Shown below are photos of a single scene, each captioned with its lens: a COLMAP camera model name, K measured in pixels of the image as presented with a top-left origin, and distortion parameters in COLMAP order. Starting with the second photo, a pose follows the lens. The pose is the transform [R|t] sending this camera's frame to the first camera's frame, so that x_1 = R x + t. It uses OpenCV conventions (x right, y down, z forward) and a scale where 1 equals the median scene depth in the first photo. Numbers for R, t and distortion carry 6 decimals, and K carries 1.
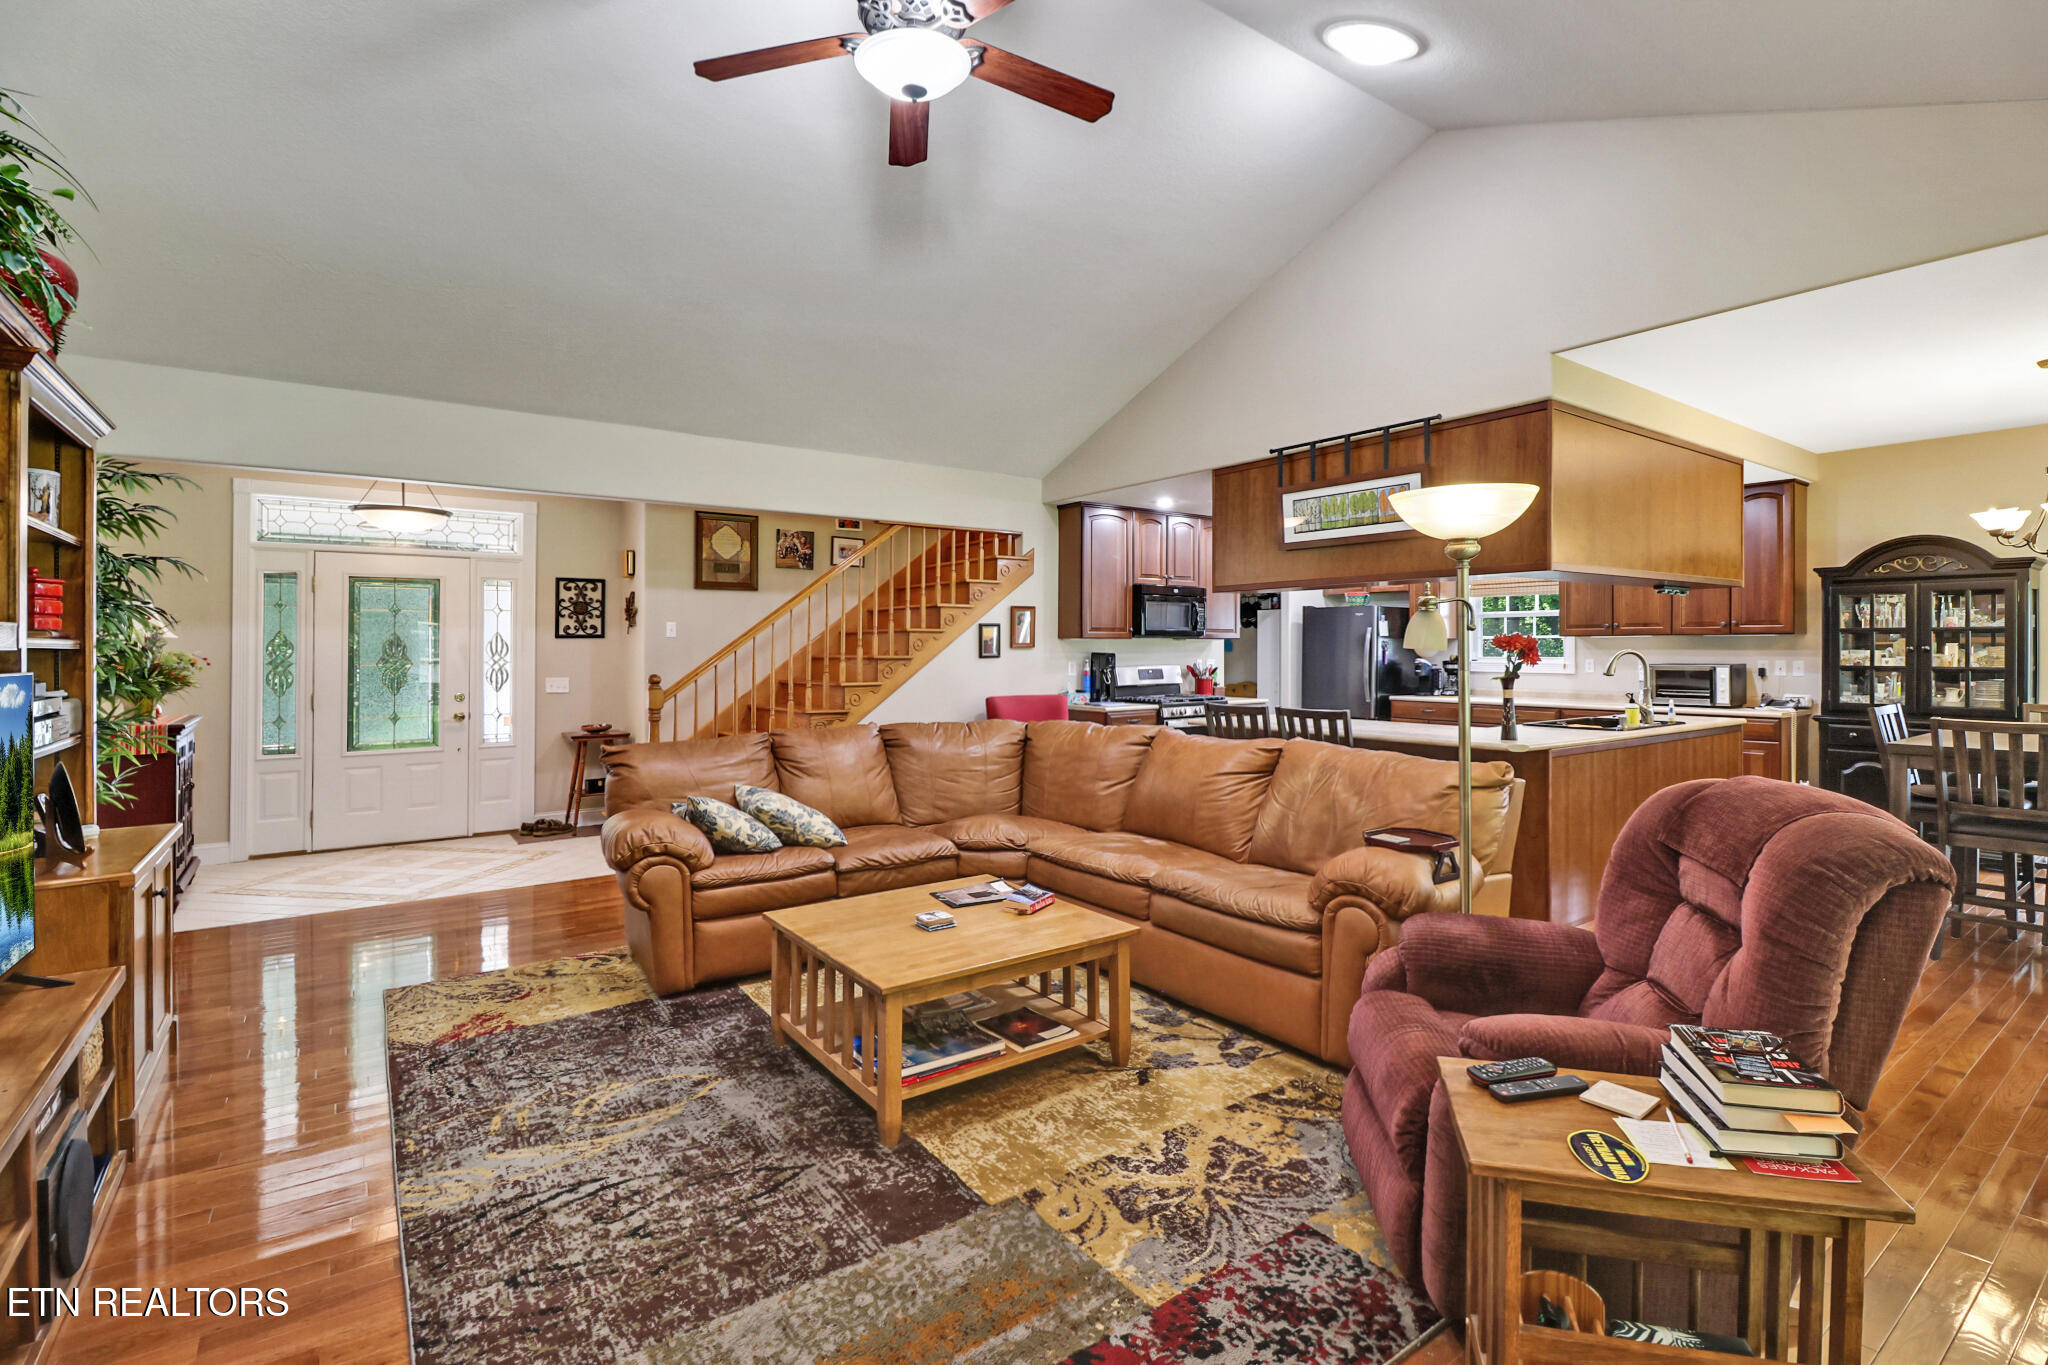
lens RADIAL K [[961.3, 0, 1043.9], [0, 961.3, 664.2], [0, 0, 1]] dist [0.002691, -0.018454]
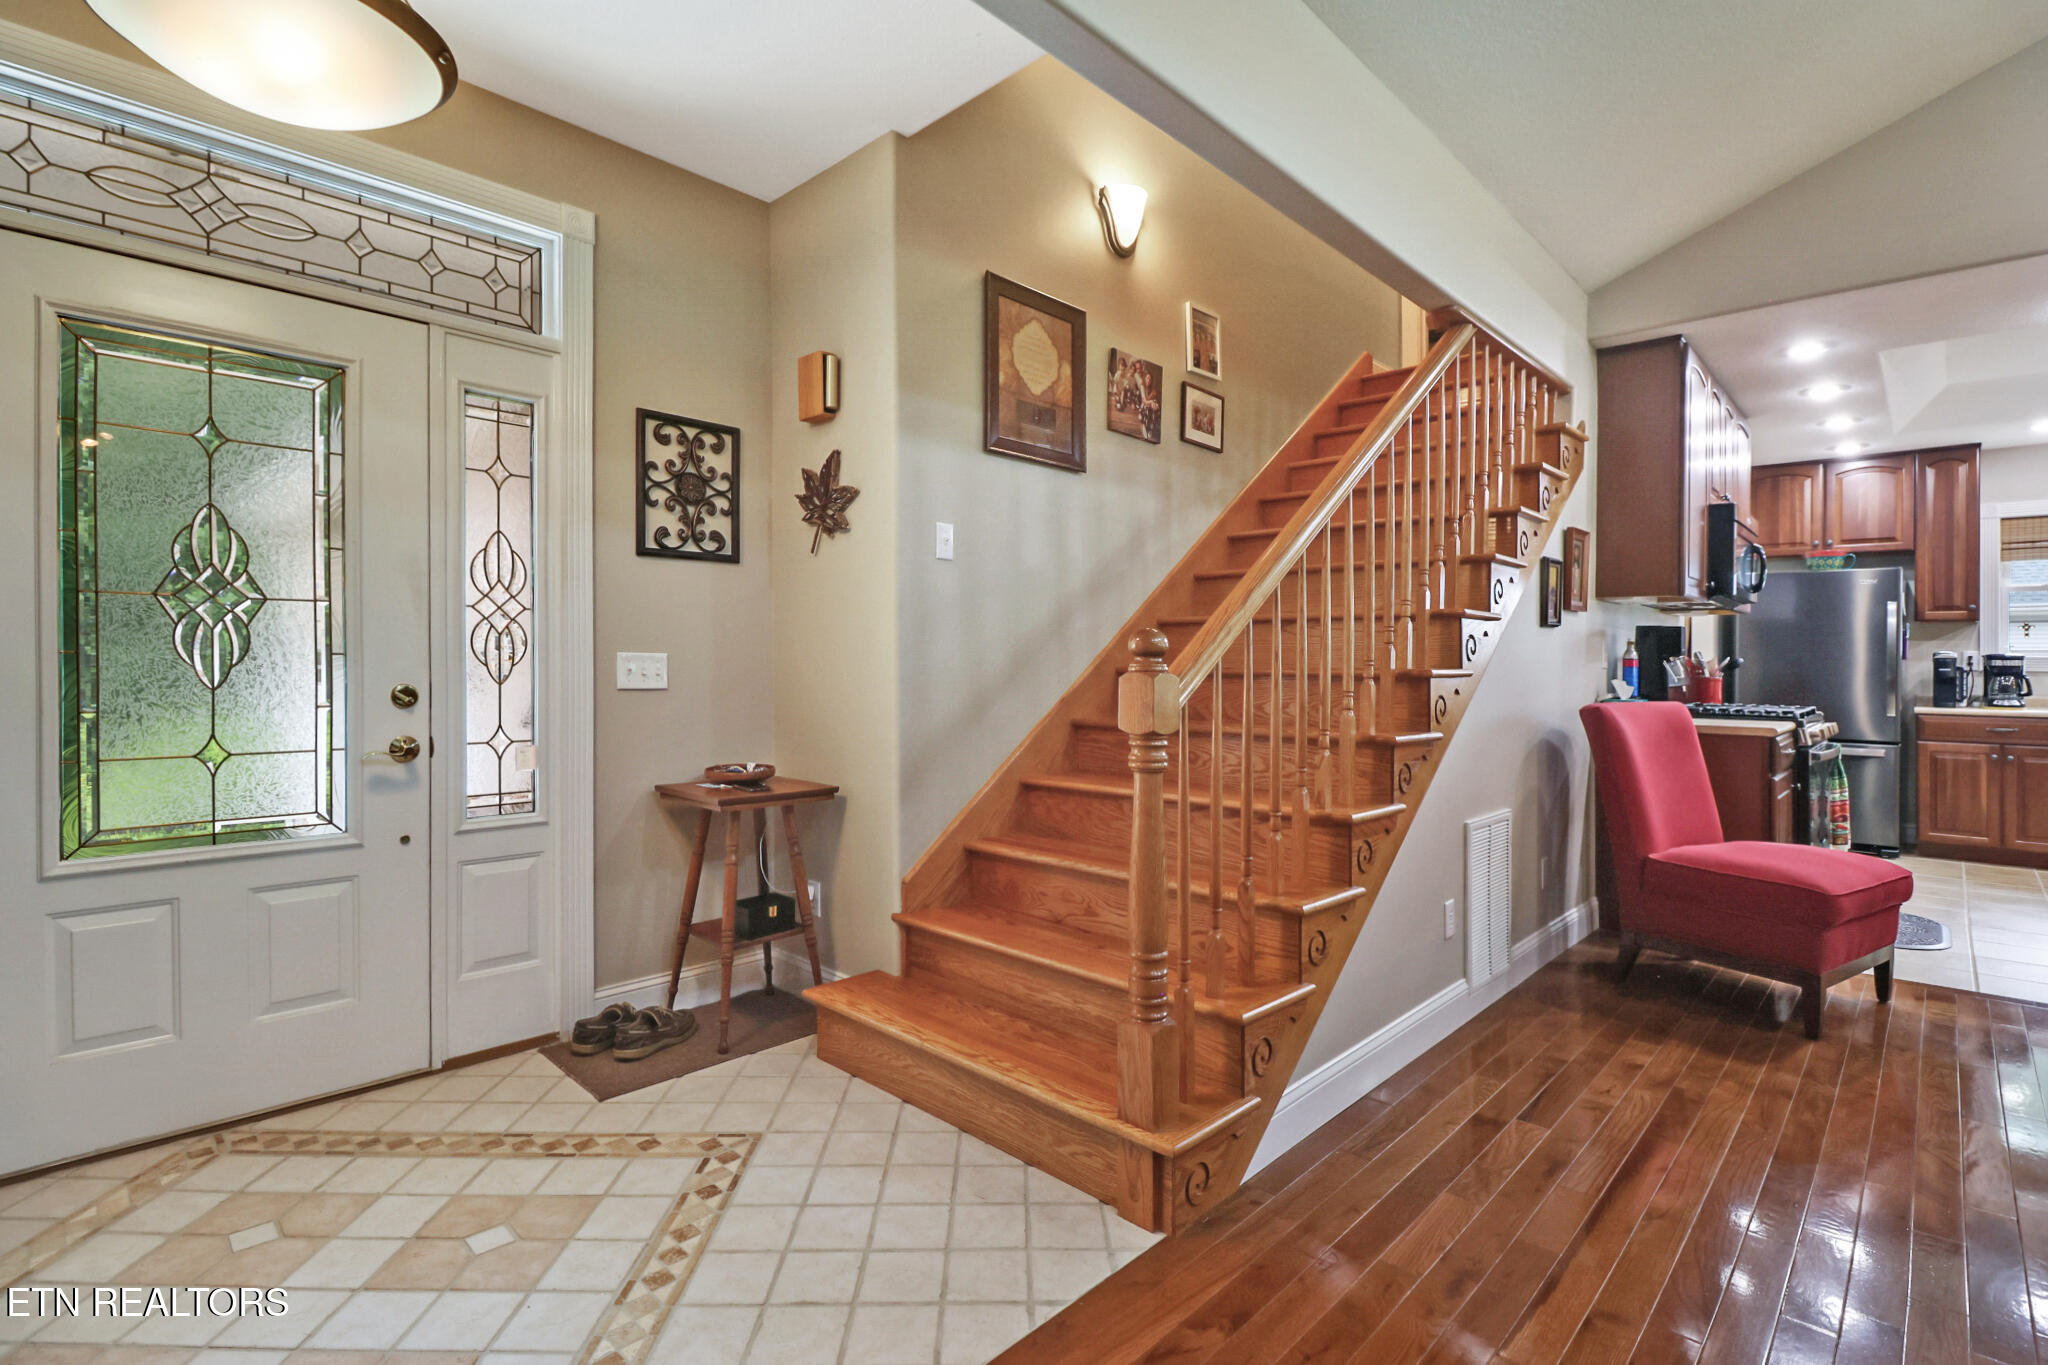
lens RADIAL K [[961.3, 0, 1043.9], [0, 961.3, 664.2], [0, 0, 1]] dist [0.002691, -0.018454]
pose [[0.980924, 0.014500, 0.193851, -0.459948], [-0.012667, 0.999863, -0.010693, 0.024234], [-0.193980, 0.008033, 0.980973, 0.621270]]
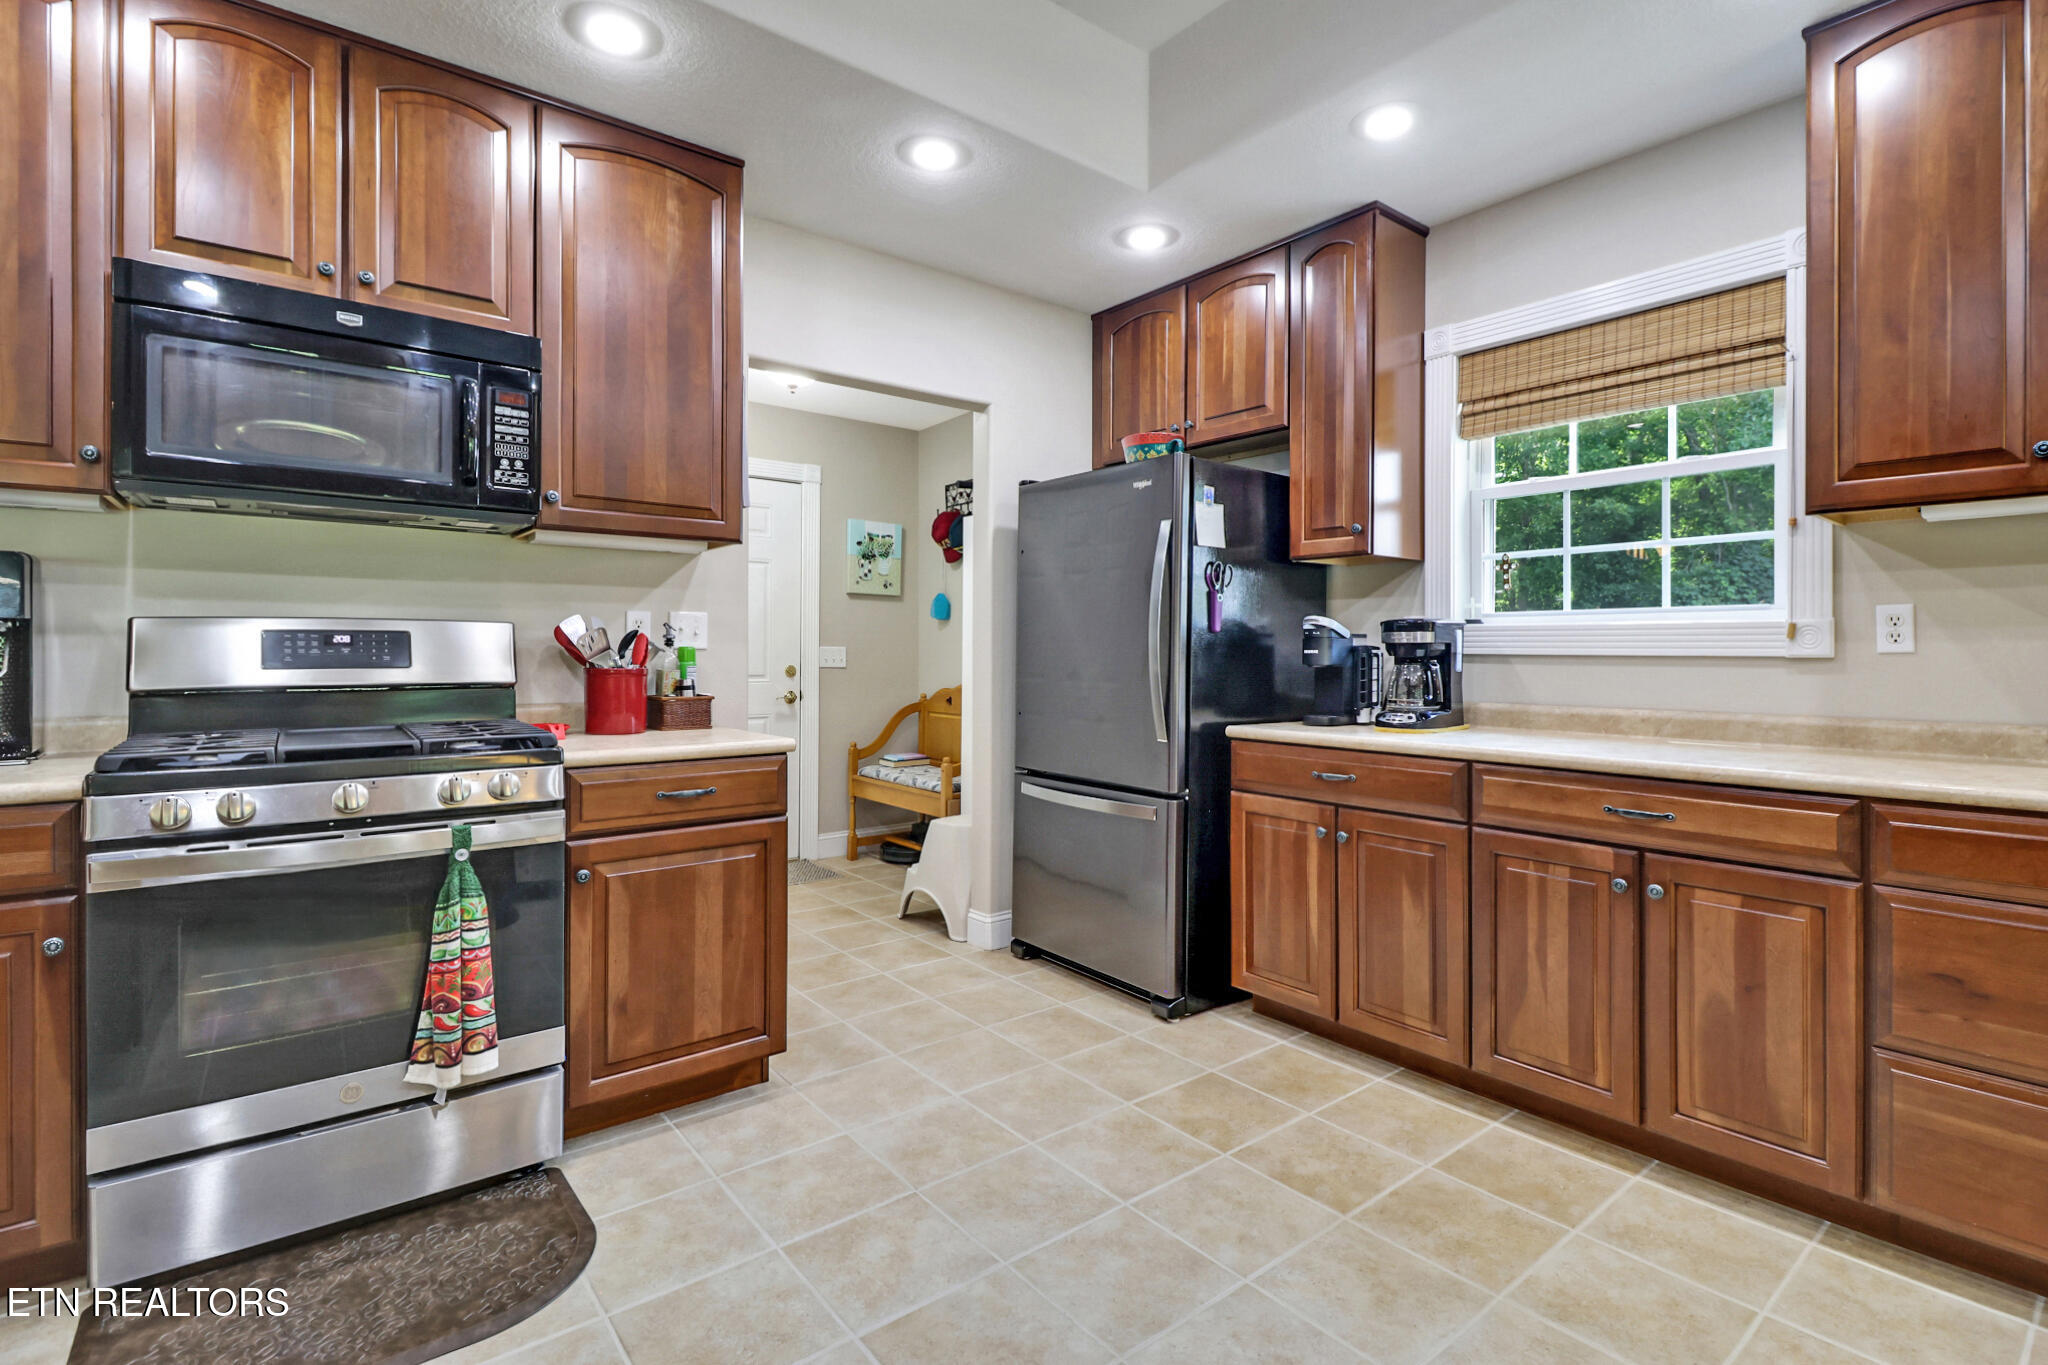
lens RADIAL K [[943.0, 0, 1030.7], [0, 943.0, 656.7], [0, 0, 1]] dist [0.001437, -0.015091]
pose [[0.999343, 0.008213, 0.035310, 0.363066], [-0.007707, 0.999866, -0.014453, 0.018829], [-0.035424, 0.014172, 0.999272, 0.874169]]
